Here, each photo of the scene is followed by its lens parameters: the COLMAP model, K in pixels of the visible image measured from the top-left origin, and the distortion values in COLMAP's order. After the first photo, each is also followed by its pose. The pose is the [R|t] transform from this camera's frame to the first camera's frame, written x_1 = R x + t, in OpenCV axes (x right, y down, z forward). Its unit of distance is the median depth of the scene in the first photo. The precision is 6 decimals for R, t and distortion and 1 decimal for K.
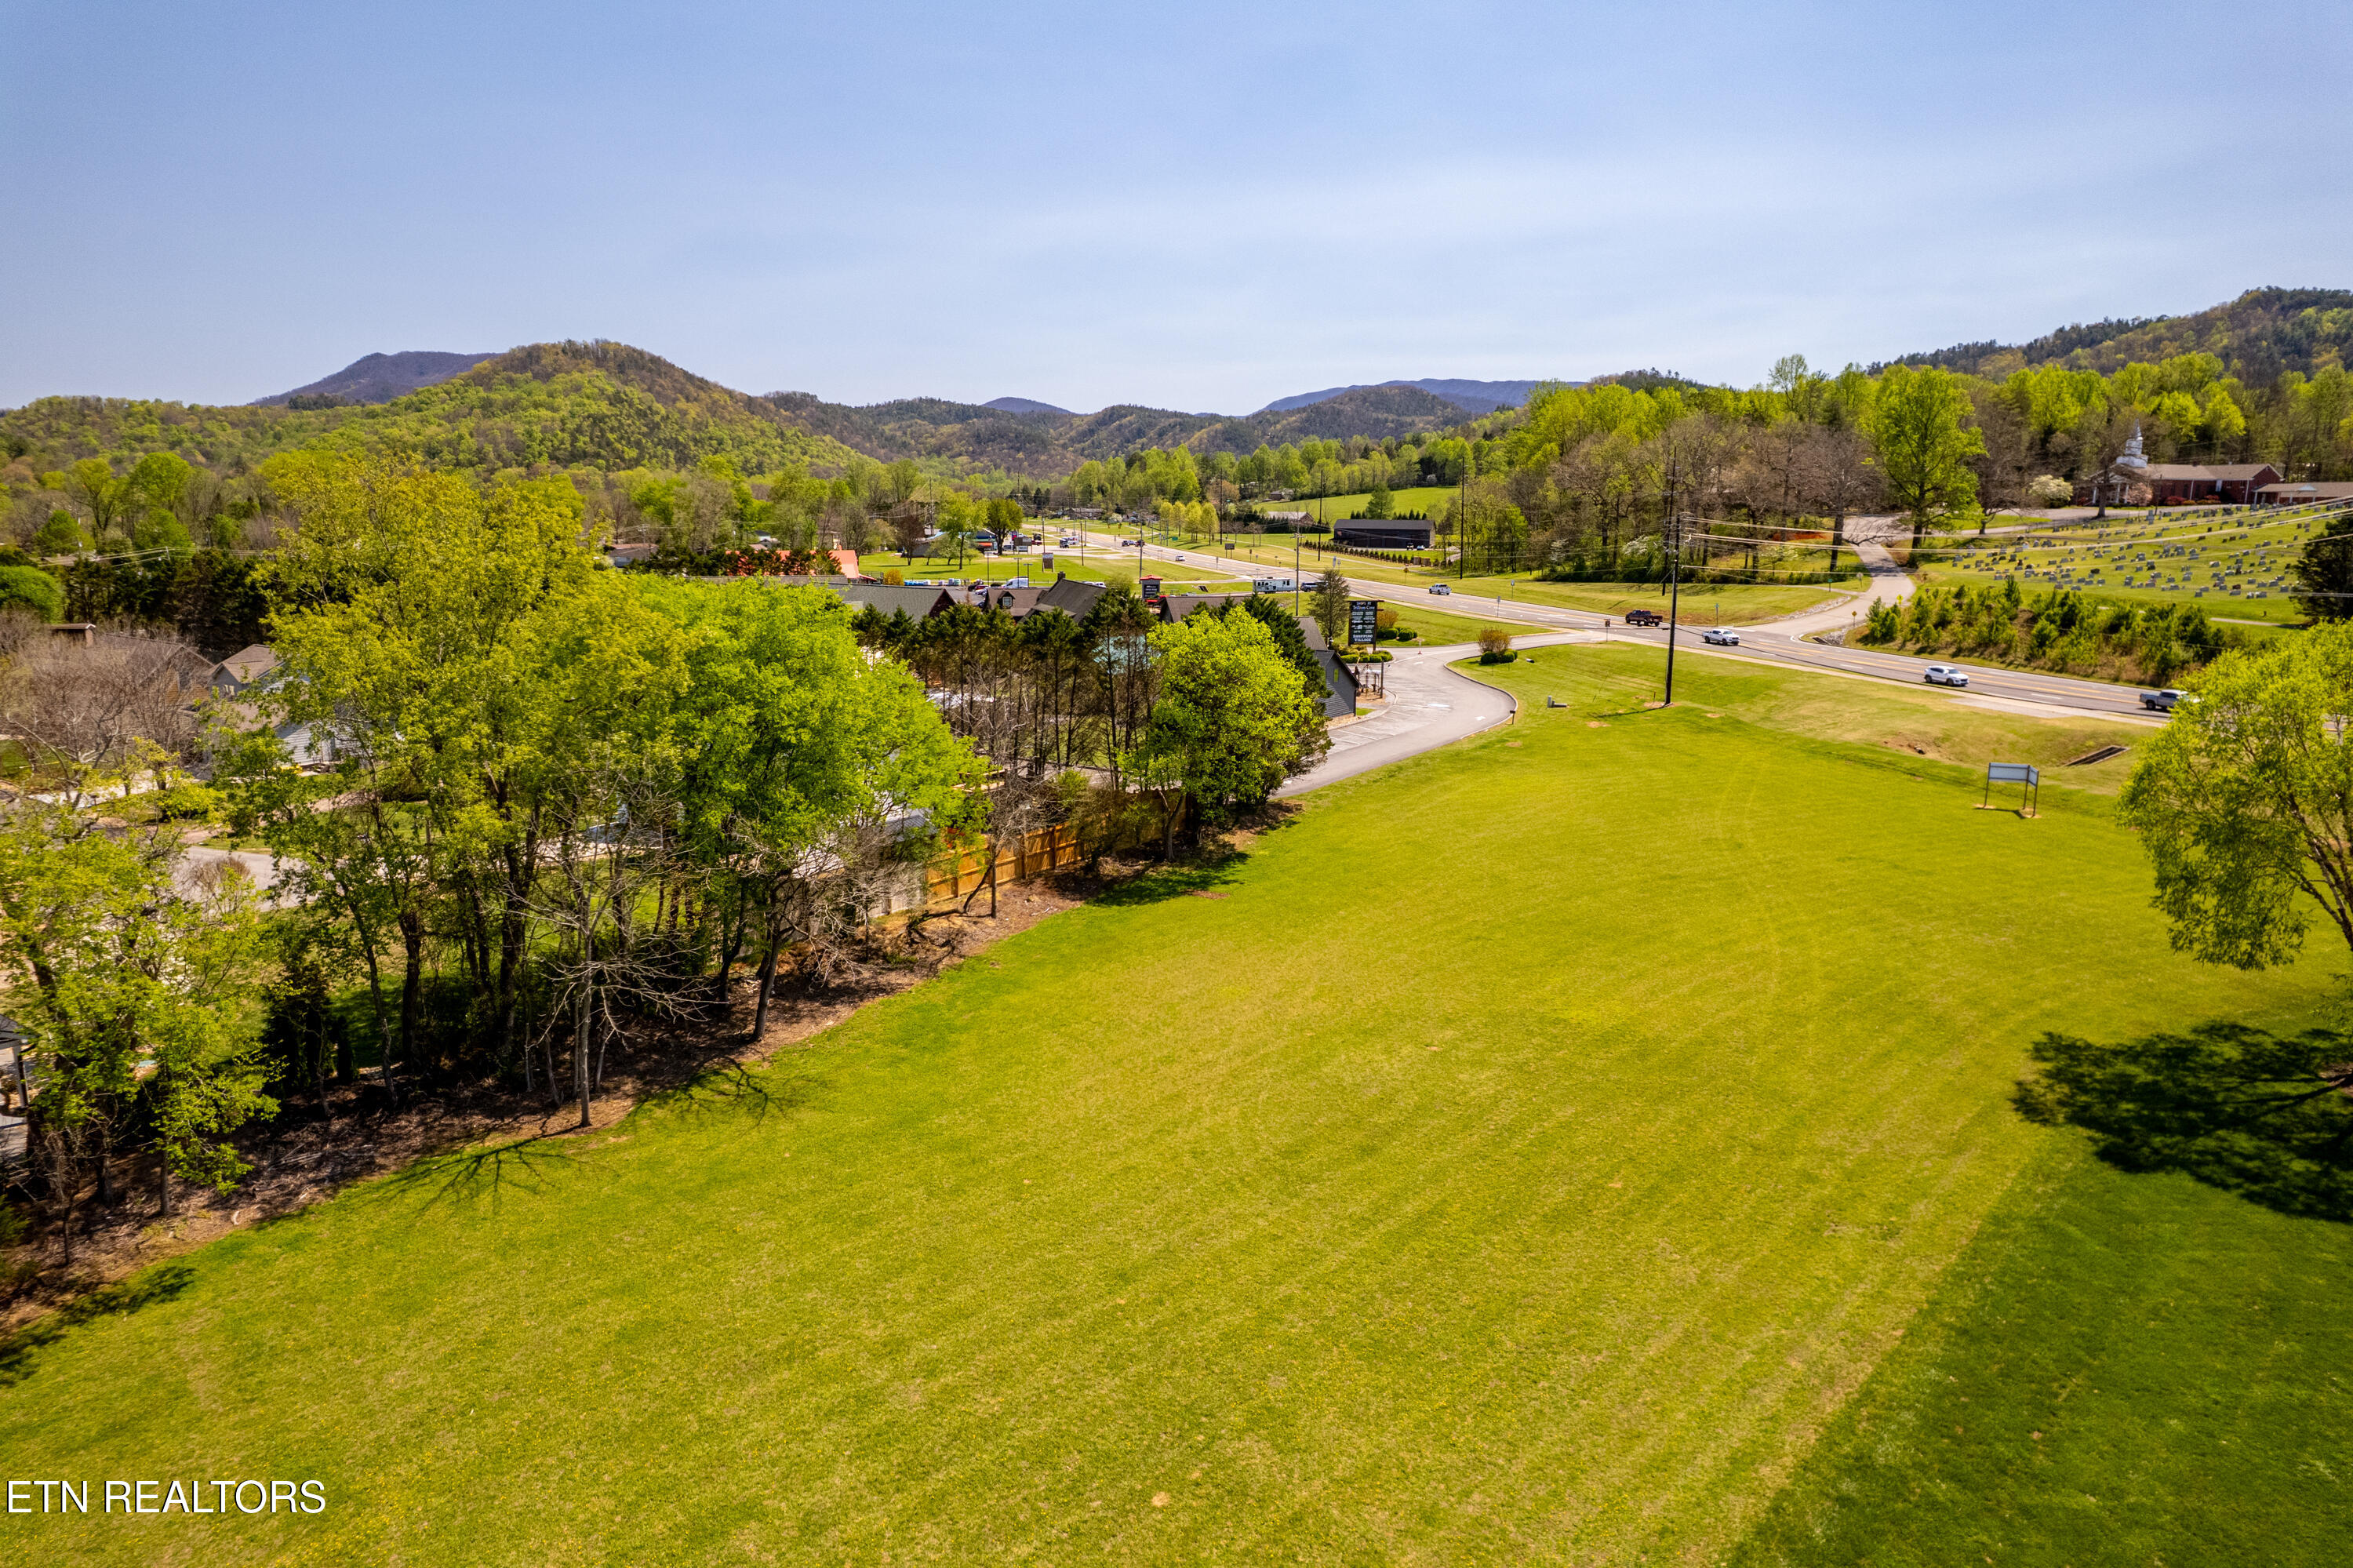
lens RADIAL K [[1511.5, 0, 1175.5], [0, 1511.5, 782.3], [0, 0, 1]] dist [-0.078733, 0.069362]
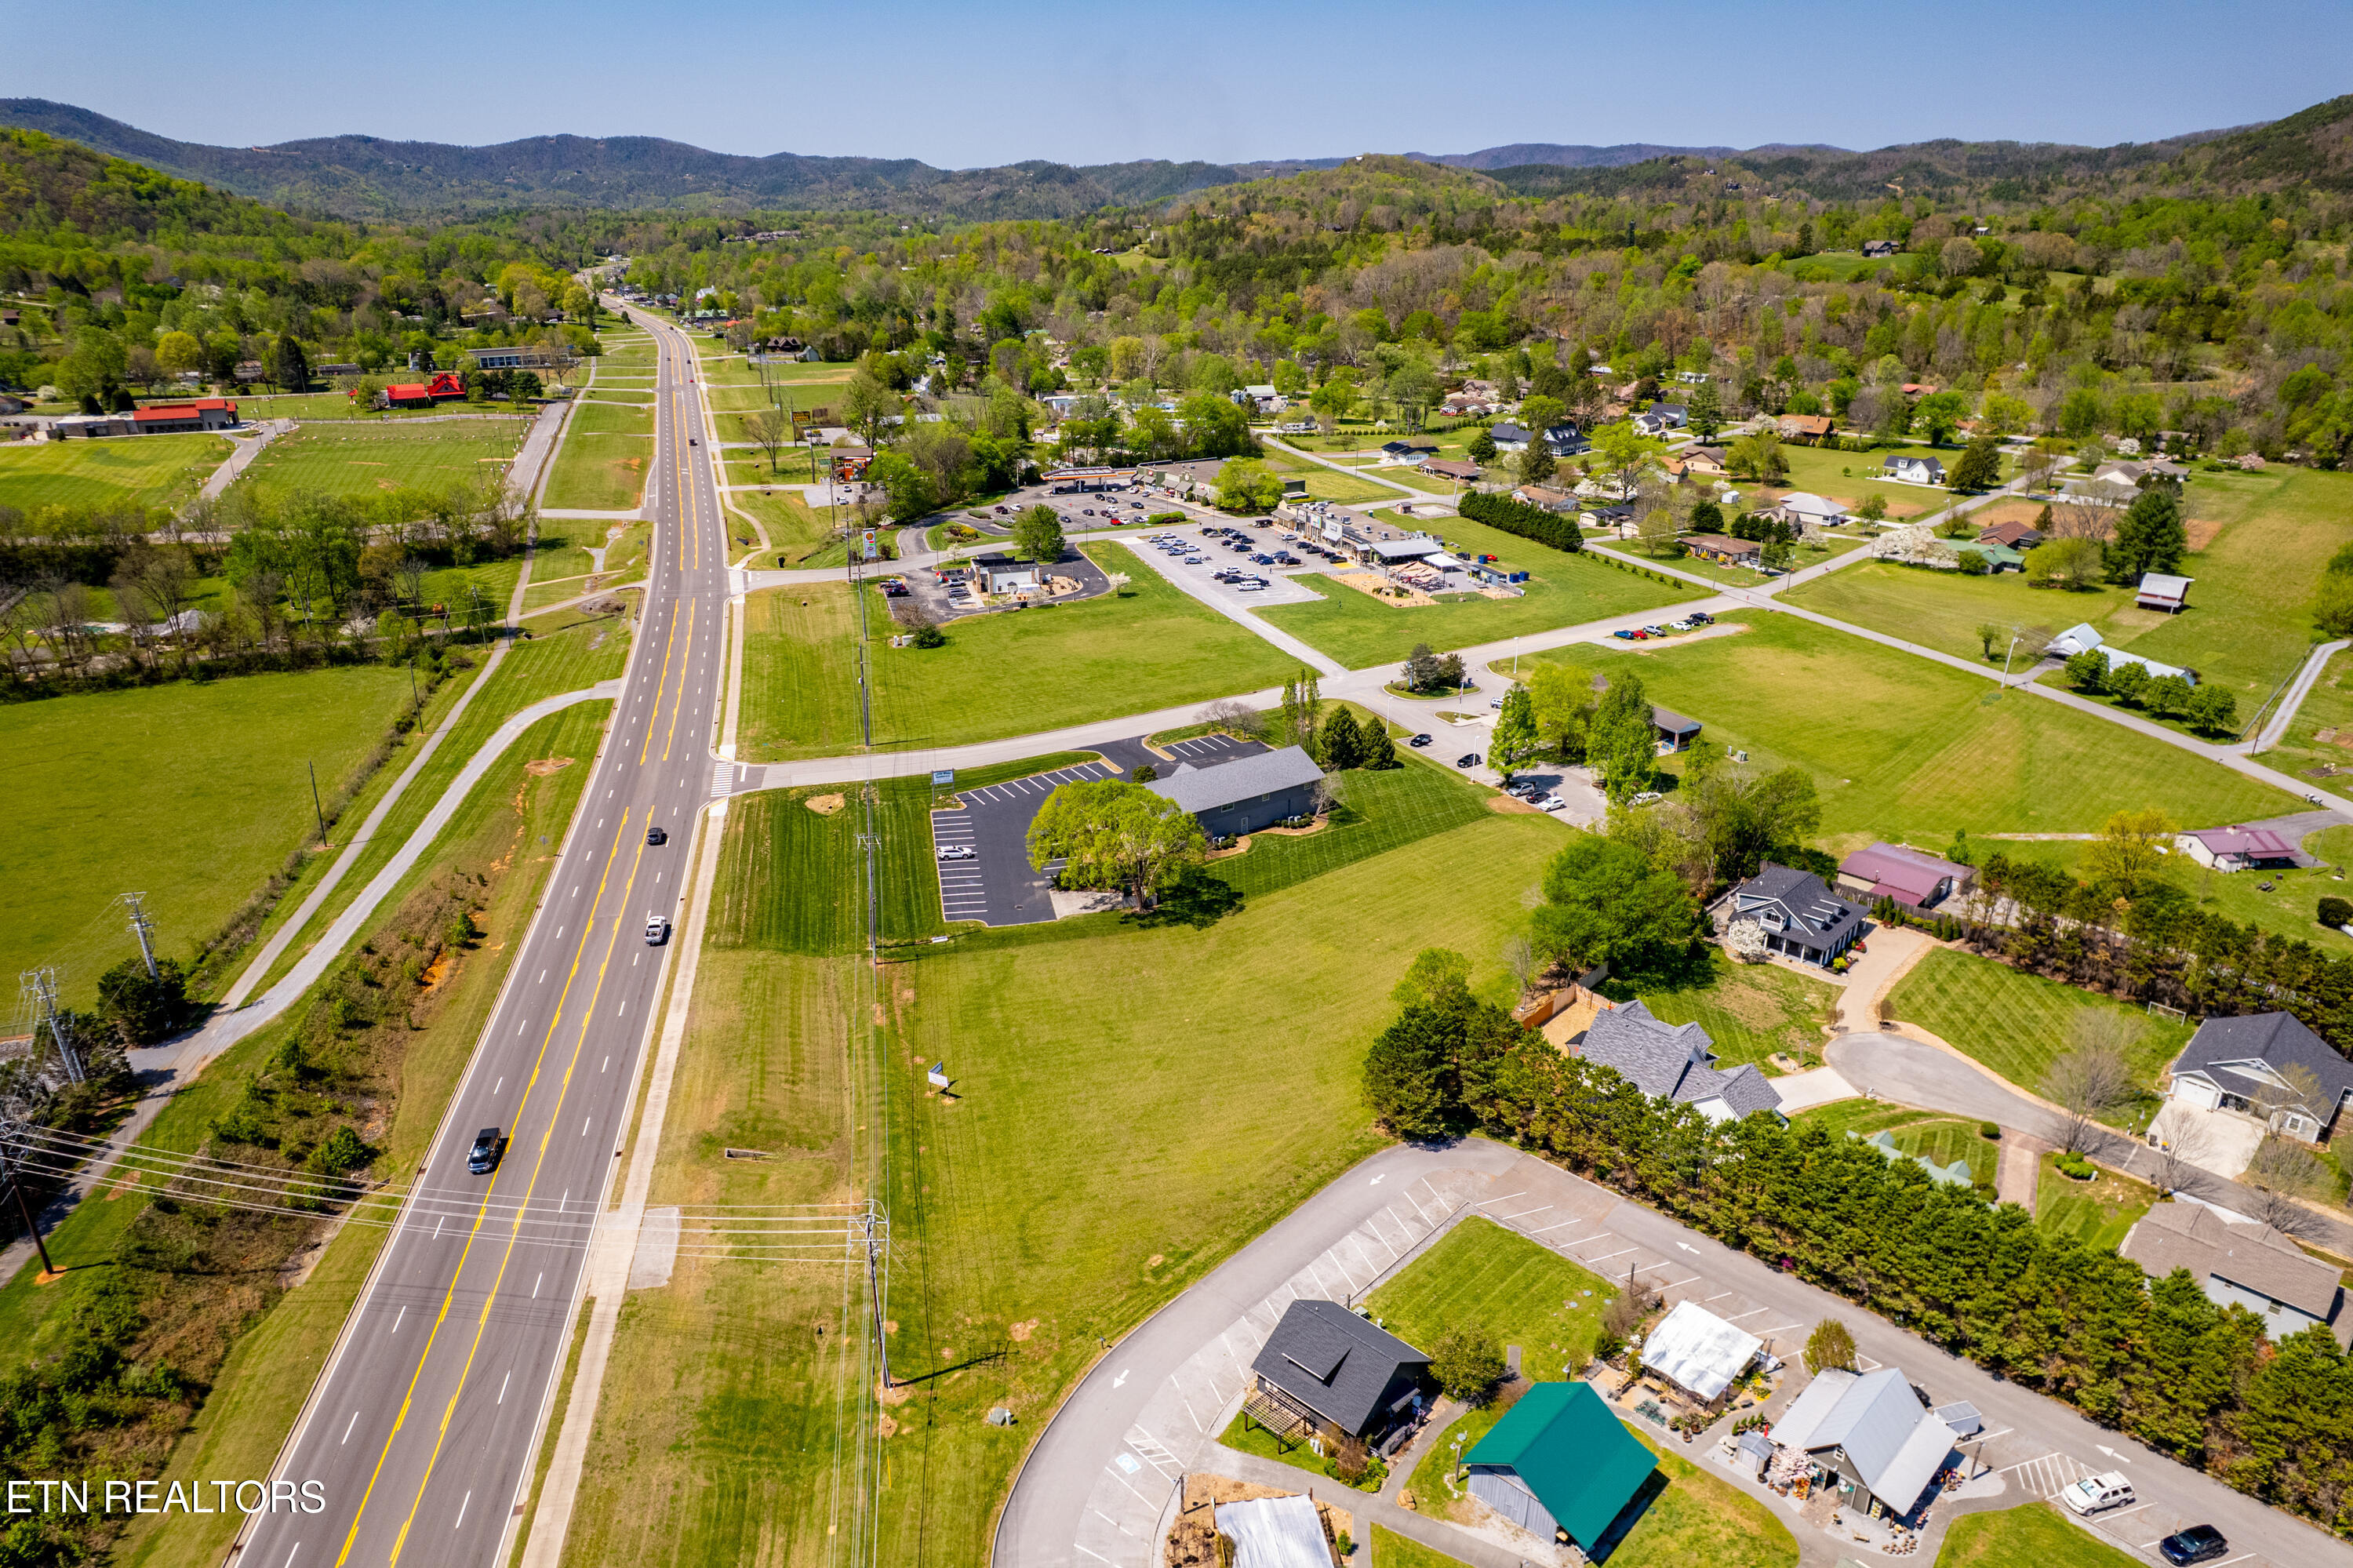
lens RADIAL K [[1511.5, 0, 1175.7], [0, 1511.5, 770.2], [0, 0, 1]] dist [-0.078733, 0.069362]
pose [[-0.987397, -0.062212, 0.145519, 0.046501], [0.023781, 0.850732, 0.525062, -0.647647], [-0.156463, 0.521906, -0.838531, 1.212822]]
